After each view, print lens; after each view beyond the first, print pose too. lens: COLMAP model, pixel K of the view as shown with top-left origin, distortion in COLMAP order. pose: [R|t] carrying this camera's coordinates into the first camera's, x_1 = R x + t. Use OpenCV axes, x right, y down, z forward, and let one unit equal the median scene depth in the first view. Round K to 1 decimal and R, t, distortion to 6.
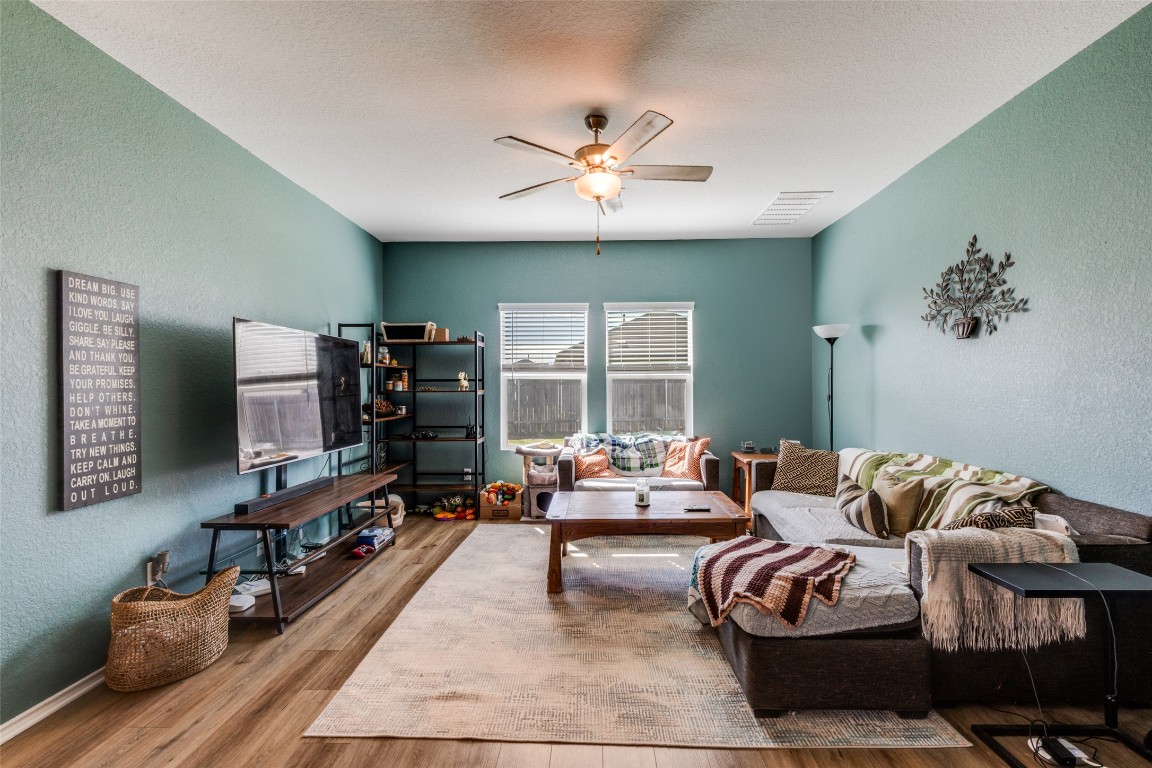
lens RADIAL K [[517.4, 0, 592.0], [0, 517.4, 383.5], [0, 0, 1]] dist [0.007647, -0.000518]
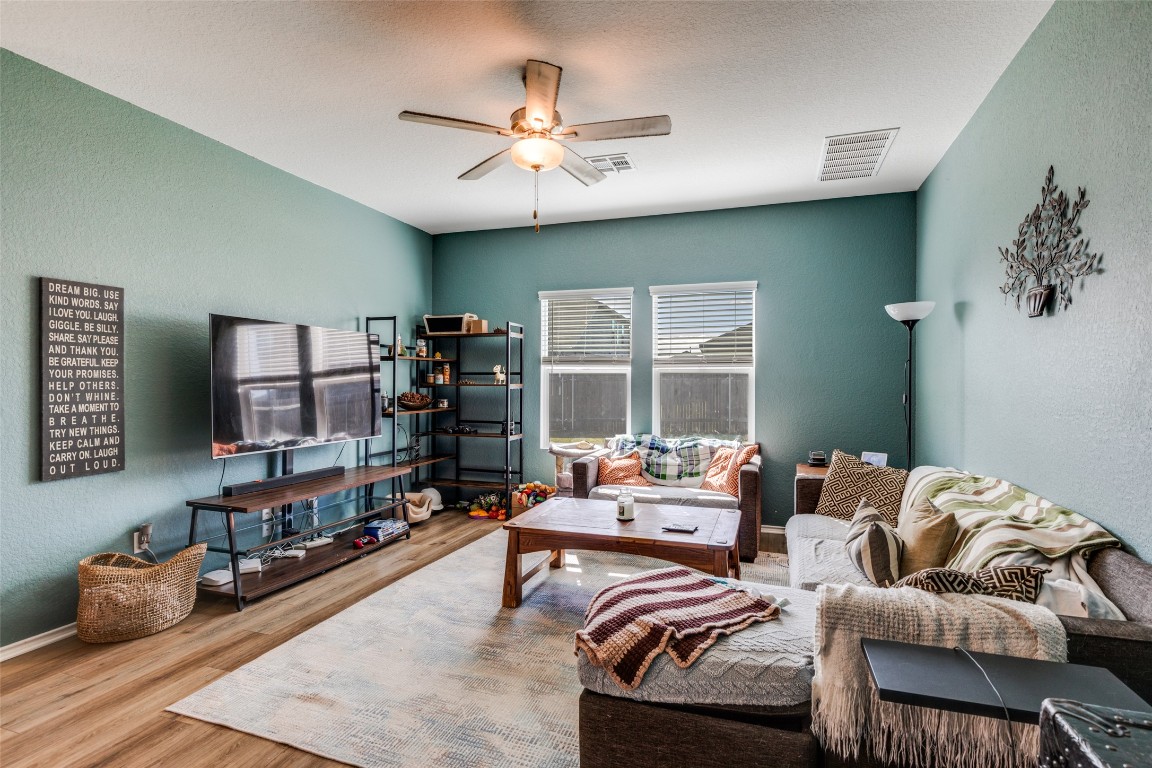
lens RADIAL K [[560.1, 0, 597.4], [0, 560.1, 380.2], [0, 0, 1]] dist [-0.002331, 0.000425]
pose [[0.955258, 0.008897, -0.295640, 0.390853], [-0.007995, 0.999959, 0.004260, 0.000030], [0.295666, -0.001706, 0.955290, 0.115503]]
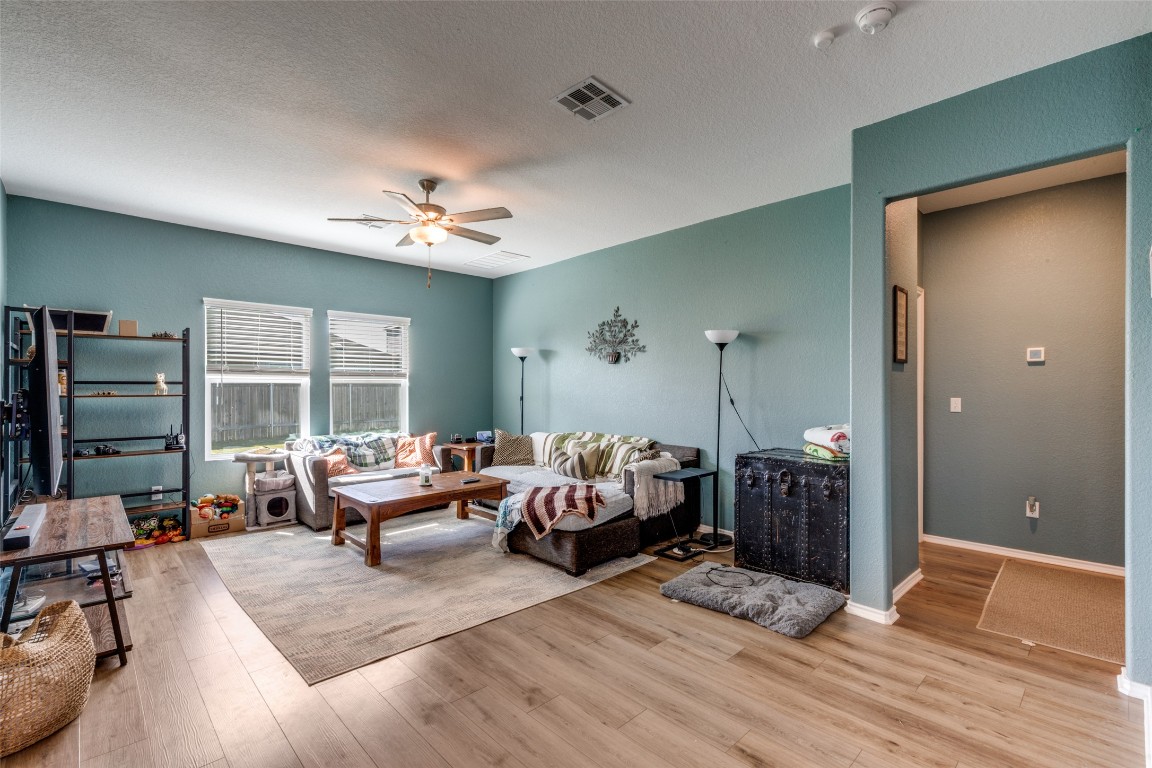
lens RADIAL K [[512.2, 0, 582.2], [0, 512.2, 386.2], [0, 0, 1]] dist [0.009838, -0.000219]
pose [[0.709880, 0.007854, 0.704279, -0.608267], [-0.005271, 0.999969, -0.005839, 0.001061], [-0.704303, 0.000433, 0.709899, -0.173612]]
